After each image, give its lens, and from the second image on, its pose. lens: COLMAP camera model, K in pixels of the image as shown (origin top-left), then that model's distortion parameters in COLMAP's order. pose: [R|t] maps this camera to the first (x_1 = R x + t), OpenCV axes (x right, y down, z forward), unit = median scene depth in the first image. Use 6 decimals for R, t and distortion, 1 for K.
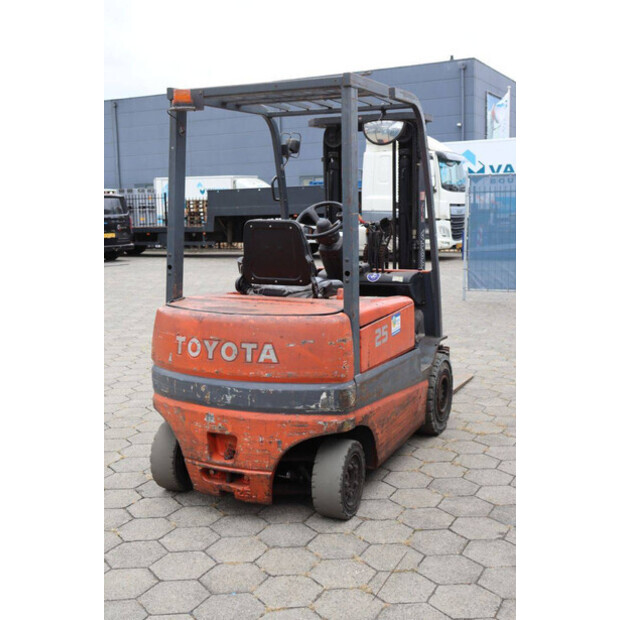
lens RADIAL K [[764.2, 0, 309.4], [0, 764.2, 306.9], [0, 0, 1]] dist [-0.008219, 0.000000]
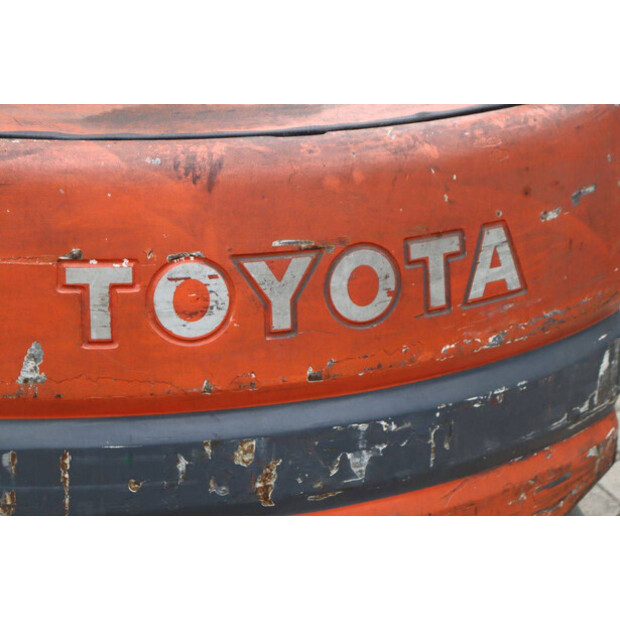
lens RADIAL K [[1424.1, 0, 310.3], [0, 1424.1, 309.4], [0, 0, 1]] dist [0.358420, 0.000000]
pose [[0.679676, -0.223433, 0.698655, -0.433722], [0.081078, 0.969526, 0.231184, -0.042017], [-0.729018, -0.100484, 0.677079, 0.681583]]
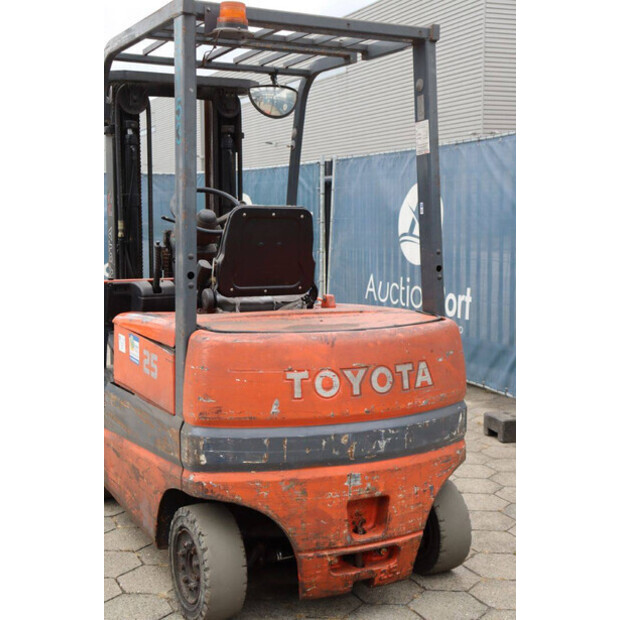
lens RADIAL K [[890.3, 0, 304.9], [0, 890.3, 307.4], [0, 0, 1]] dist [0.092114, 0.000000]
pose [[0.617396, -0.070470, 0.783489, -0.795335], [0.100834, 0.994853, 0.010023, -0.025956], [-0.780163, 0.072814, 0.621324, 0.511729]]
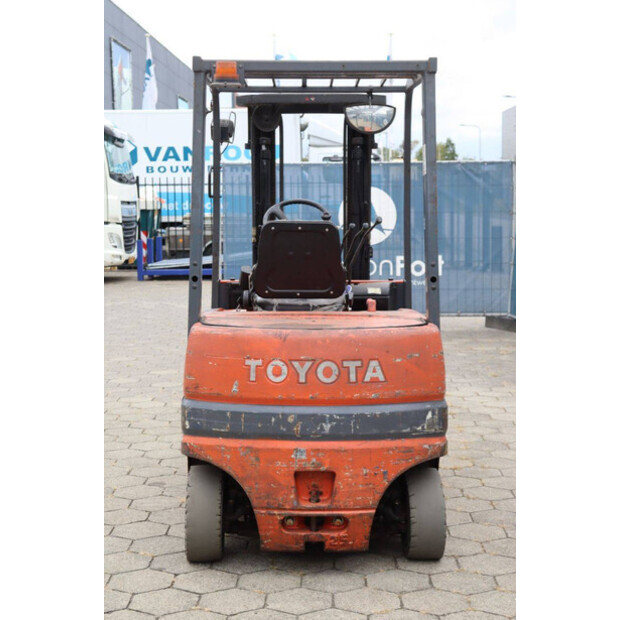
lens RADIAL K [[1144.5, 0, 312.7], [0, 1144.5, 307.6], [0, 0, 1]] dist [0.263108, 0.000000]
pose [[0.899408, -0.030591, 0.436038, -0.667395], [0.048918, 0.998326, -0.030864, 0.024156], [-0.434363, 0.049090, 0.899399, -0.156671]]
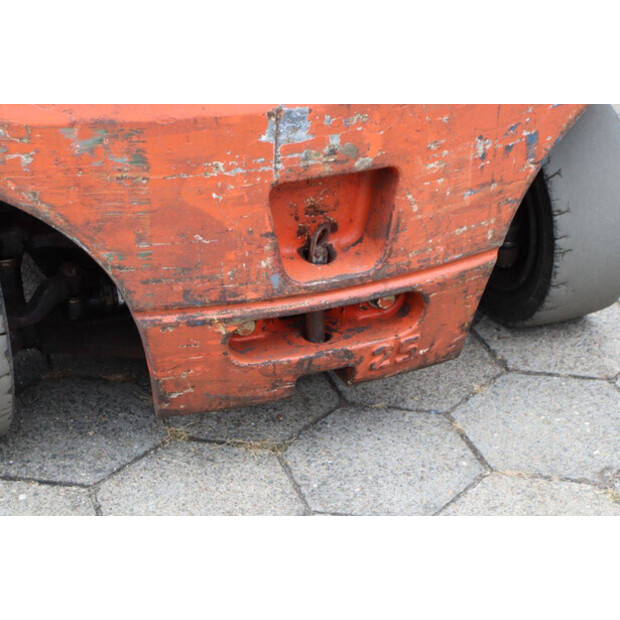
lens RADIAL K [[1424.1, 0, 309.4], [0, 1424.1, 310.0], [0, 0, 1]] dist [0.358420, 0.000000]
pose [[0.693514, -0.348738, 0.630413, -0.434578], [0.094734, 0.911580, 0.400060, 0.016683], [-0.714188, -0.217726, 0.665230, 0.680214]]
